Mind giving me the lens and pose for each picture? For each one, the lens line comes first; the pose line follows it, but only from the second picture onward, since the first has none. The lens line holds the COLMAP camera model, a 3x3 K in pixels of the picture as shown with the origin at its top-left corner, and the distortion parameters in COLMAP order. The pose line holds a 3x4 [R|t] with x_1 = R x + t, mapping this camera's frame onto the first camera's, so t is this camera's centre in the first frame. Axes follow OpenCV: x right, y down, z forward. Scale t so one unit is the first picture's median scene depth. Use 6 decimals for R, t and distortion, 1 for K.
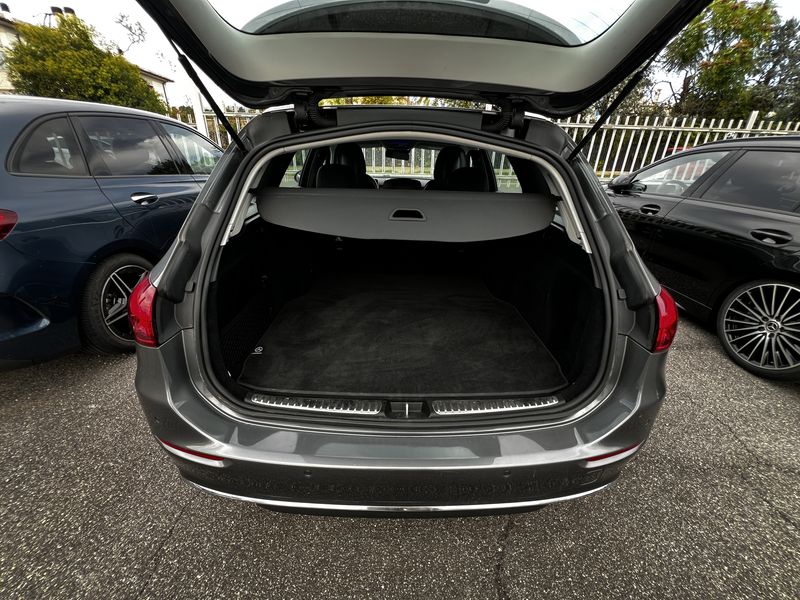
lens RADIAL K [[318.1, 0, 400.0], [0, 318.1, 300.0], [0, 0, 1]] dist [-0.000300, -0.000258]
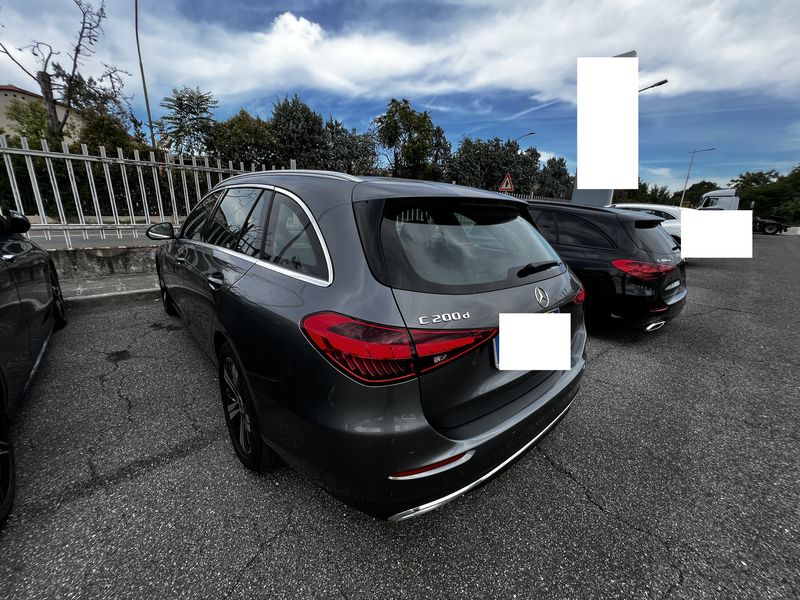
lens RADIAL K [[319.7, 0, 400.0], [0, 319.7, 300.0], [0, 0, 1]] dist [-0.002423, 0.000311]
pose [[0.766530, -0.174373, 0.618082, -0.567687], [0.256015, 0.965621, -0.045082, -0.032694], [-0.588972, 0.192795, 0.784820, 0.025398]]
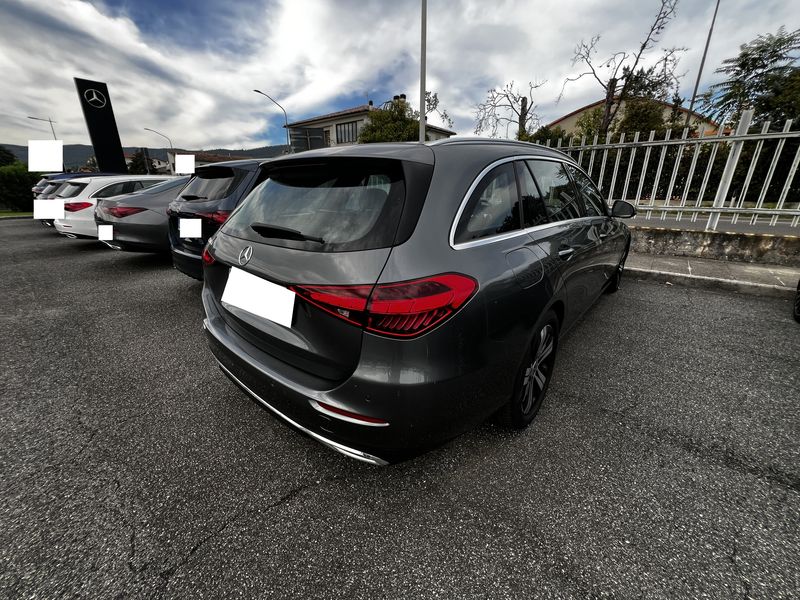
lens RADIAL K [[319.7, 0, 400.0], [0, 319.7, 300.0], [0, 0, 1]] dist [-0.002423, 0.000311]
pose [[0.750112, 0.198902, -0.630690, 0.645455], [-0.258720, 0.965948, -0.003075, 0.011087], [0.608601, 0.165479, 0.776029, 0.059627]]
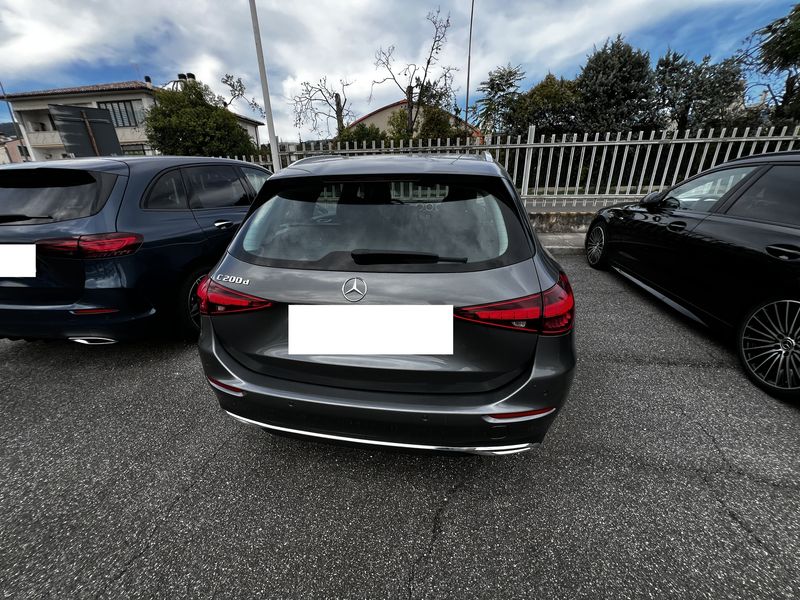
lens RADIAL K [[318.1, 0, 400.0], [0, 318.1, 300.0], [0, 0, 1]] dist [-0.000300, -0.000258]
pose [[0.982282, 0.027238, -0.185421, 0.187261], [-0.038654, 0.997554, -0.058237, 0.048370], [0.183381, 0.064372, 0.980932, -0.159763]]
